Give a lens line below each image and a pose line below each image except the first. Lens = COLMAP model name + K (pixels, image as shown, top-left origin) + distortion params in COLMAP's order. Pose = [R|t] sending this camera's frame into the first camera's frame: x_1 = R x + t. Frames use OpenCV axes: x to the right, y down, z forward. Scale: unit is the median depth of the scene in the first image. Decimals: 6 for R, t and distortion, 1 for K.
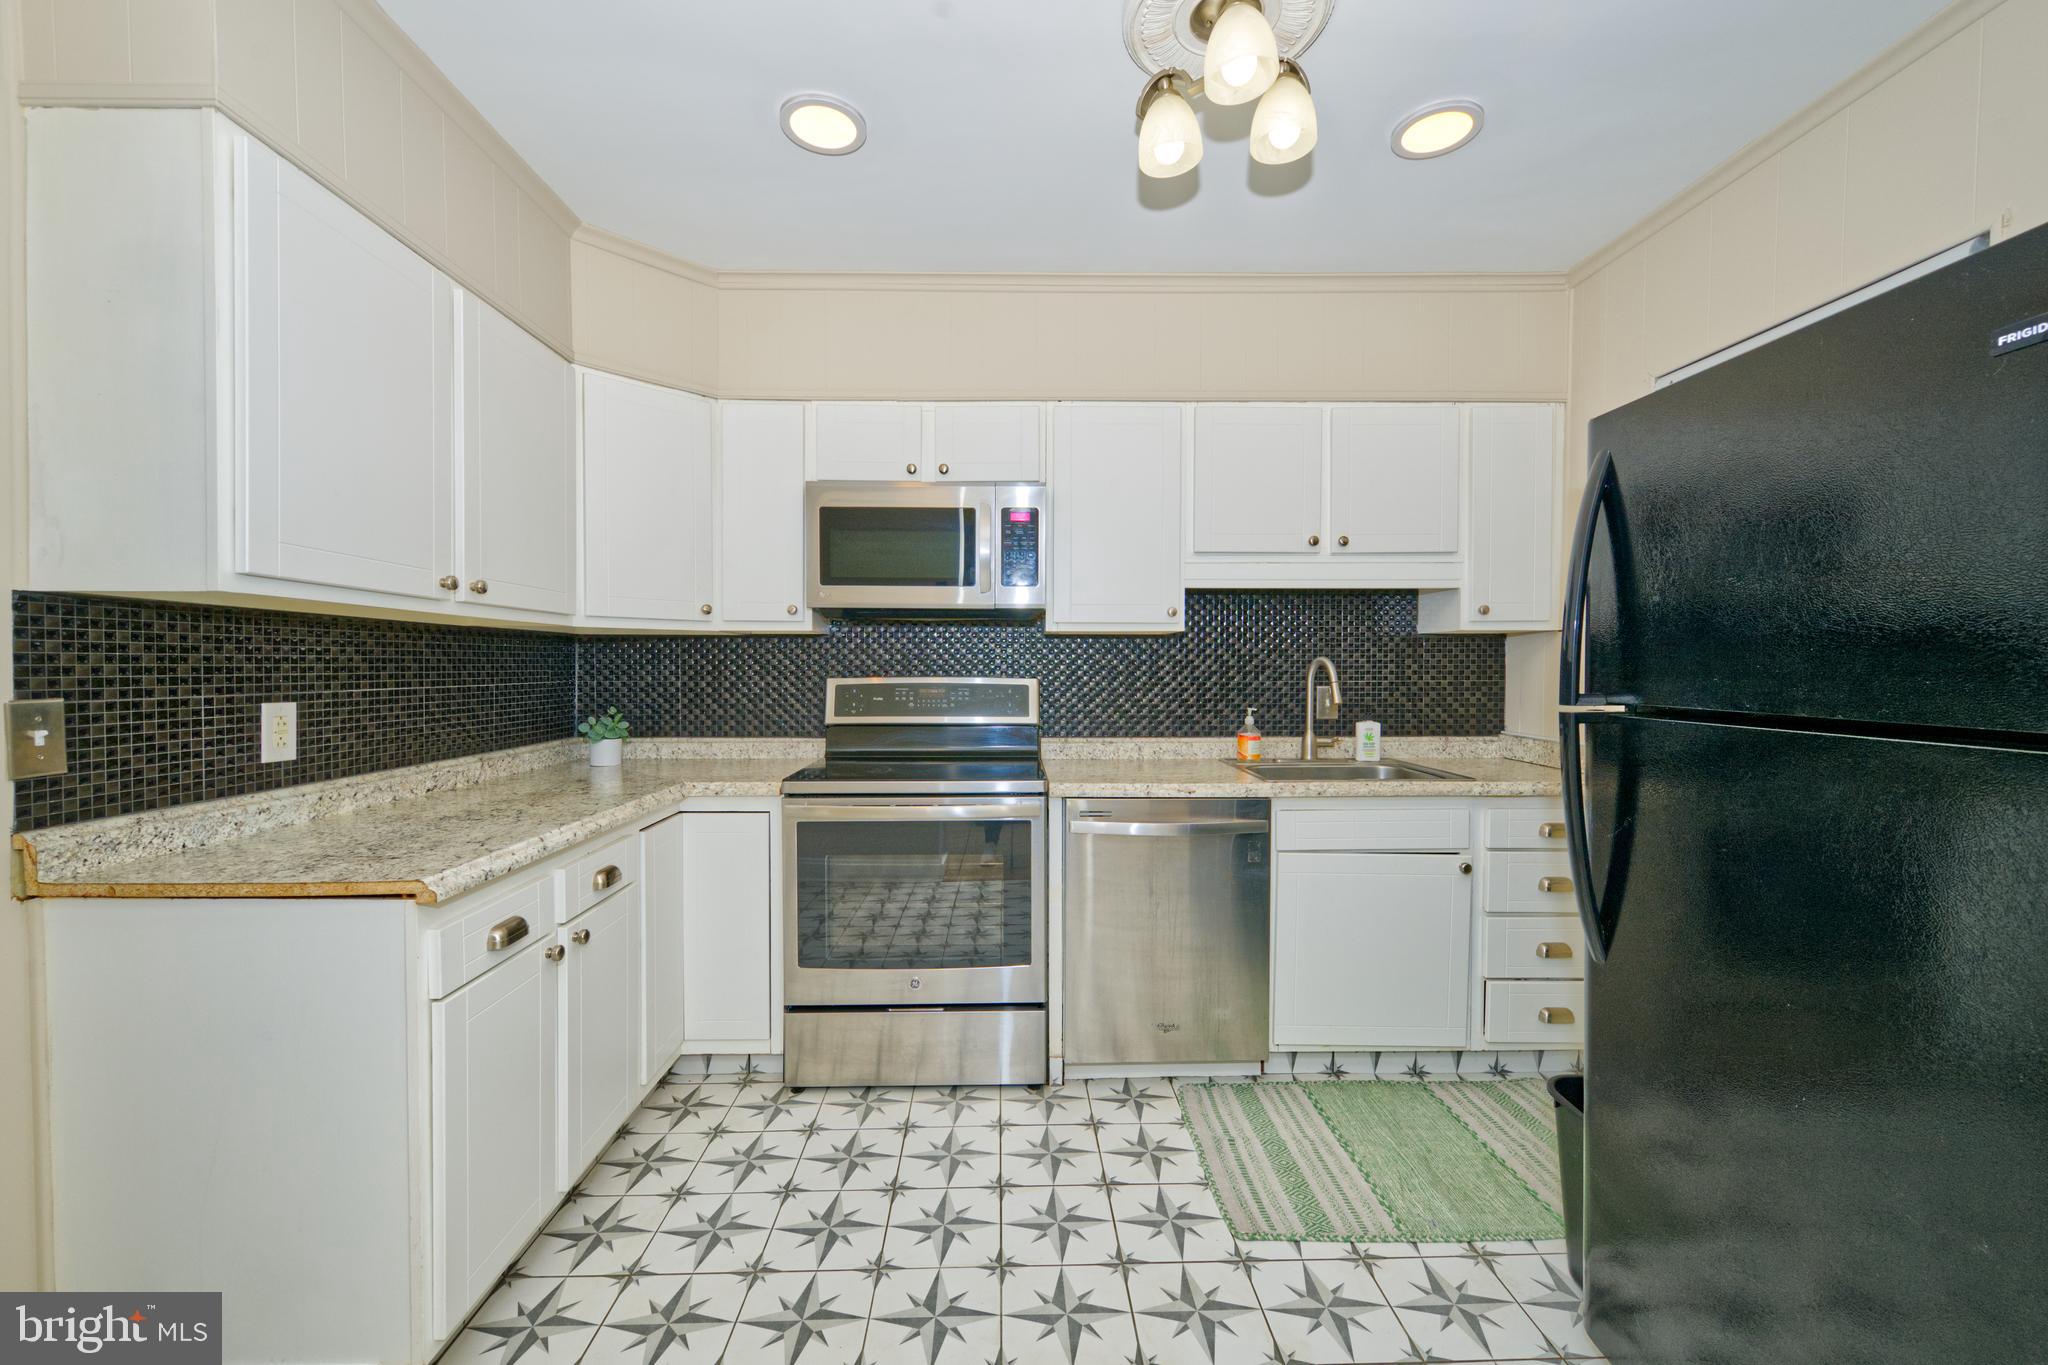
lens RADIAL K [[822.7, 0, 1027.1], [0, 822.7, 684.3], [0, 0, 1]] dist [0.010100, -0.000078]
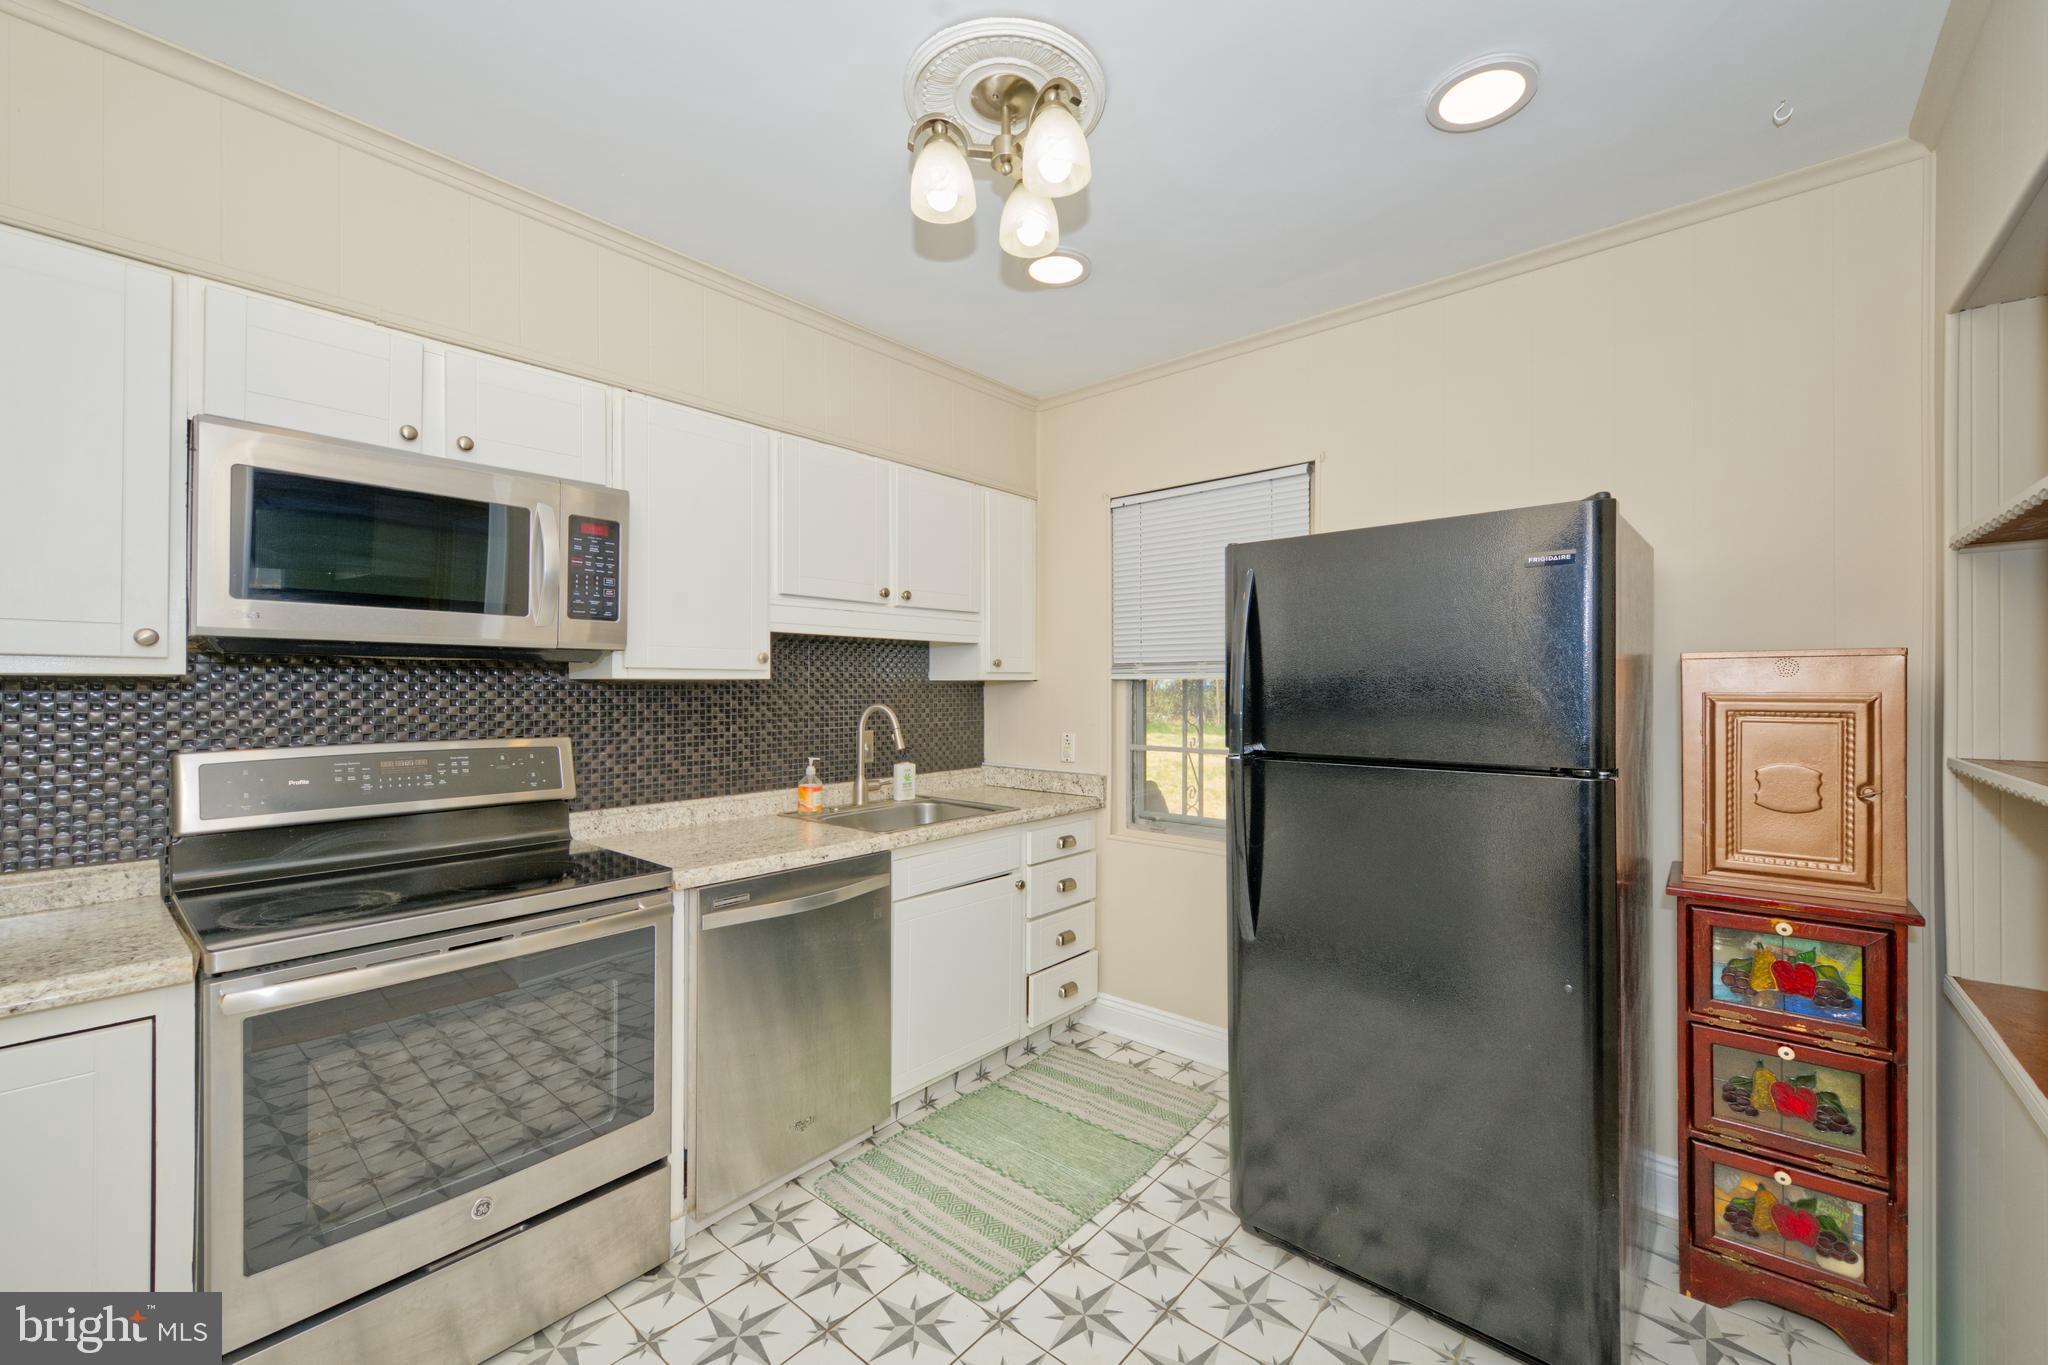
lens RADIAL K [[822.7, 0, 1027.1], [0, 822.7, 684.3], [0, 0, 1]] dist [0.010100, -0.000078]
pose [[0.664859, 0.001782, 0.746967, -0.308087], [0.019037, 0.999632, -0.019329, -0.036572], [-0.746727, 0.027071, 0.664580, 0.186885]]
